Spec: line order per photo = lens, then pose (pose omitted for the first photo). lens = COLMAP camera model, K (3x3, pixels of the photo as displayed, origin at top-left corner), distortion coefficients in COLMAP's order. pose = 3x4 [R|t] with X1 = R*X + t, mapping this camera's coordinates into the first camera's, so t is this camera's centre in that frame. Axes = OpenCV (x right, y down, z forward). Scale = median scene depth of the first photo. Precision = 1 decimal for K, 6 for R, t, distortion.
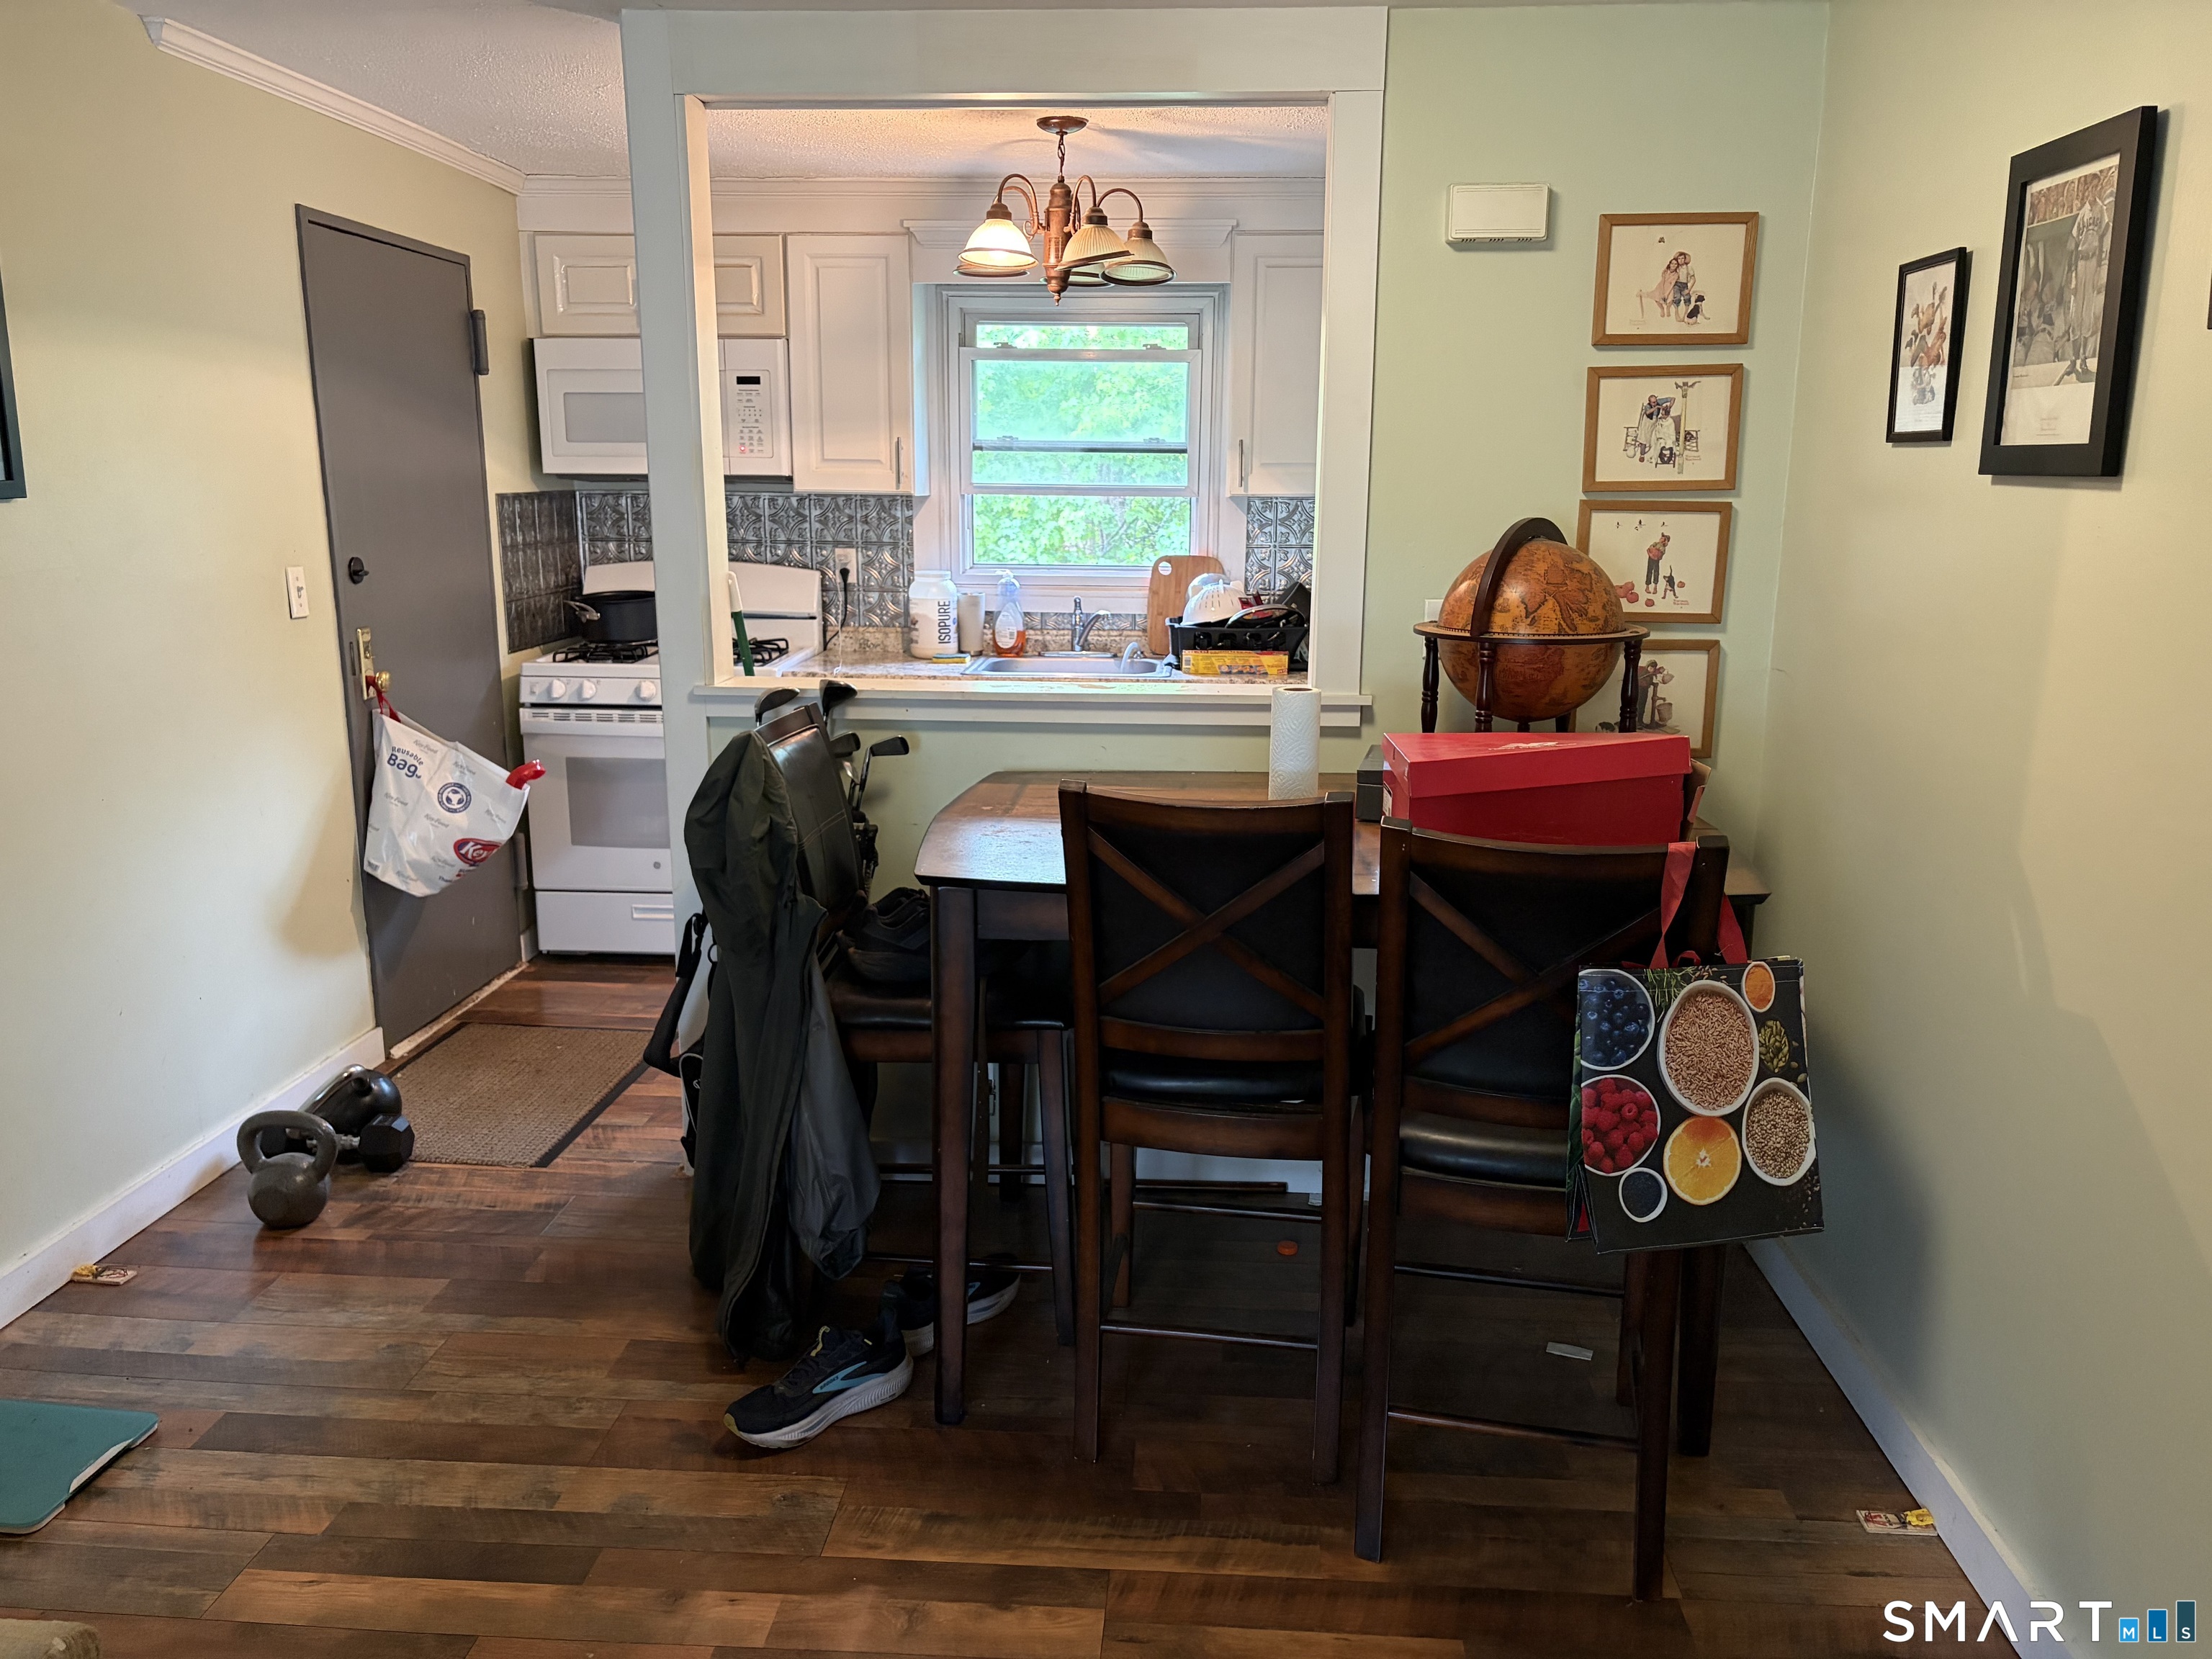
lens RADIAL K [[1659.1, 0, 1114.2], [0, 1659.1, 834.3], [0, 0, 1]] dist [0.062977, -0.065822]
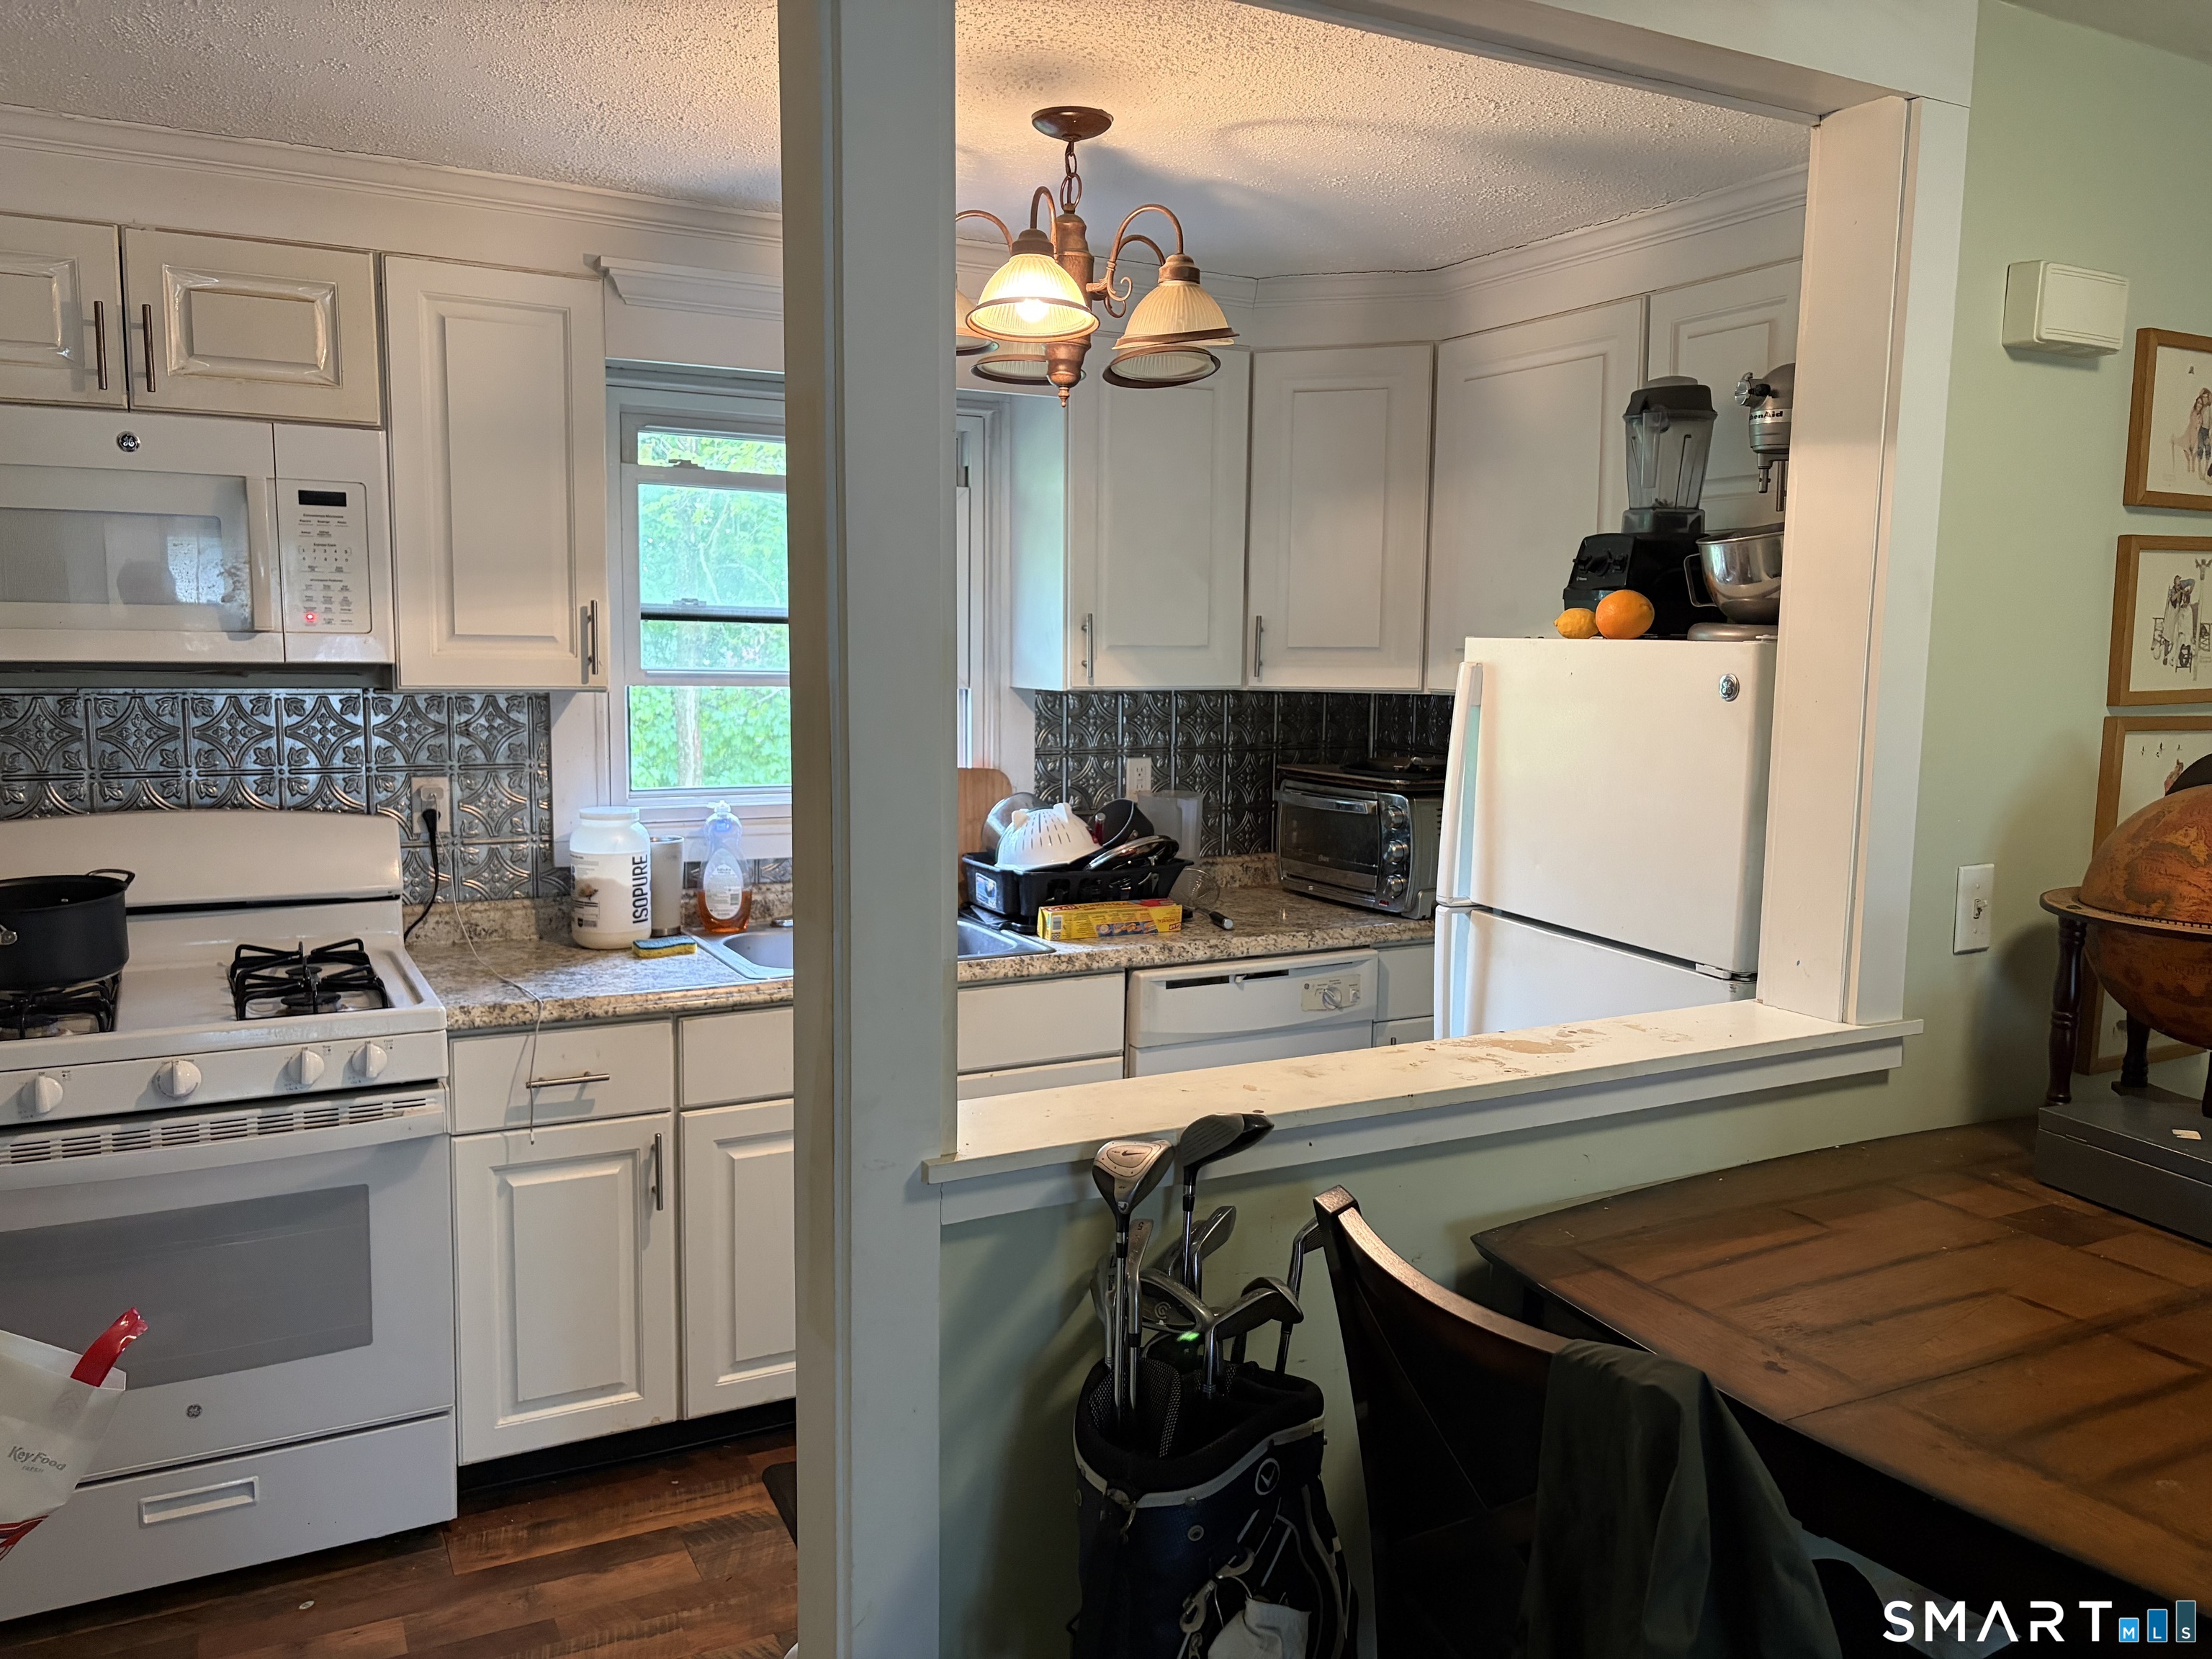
lens RADIAL K [[1659.1, 0, 1099.6], [0, 1659.1, 834.6], [0, 0, 1]] dist [0.062977, -0.065822]
pose [[0.850877, -0.060025, 0.521924, -0.297188], [0.105331, 0.992771, -0.057544, -0.098750], [-0.514697, 0.103937, 0.851049, 0.394440]]
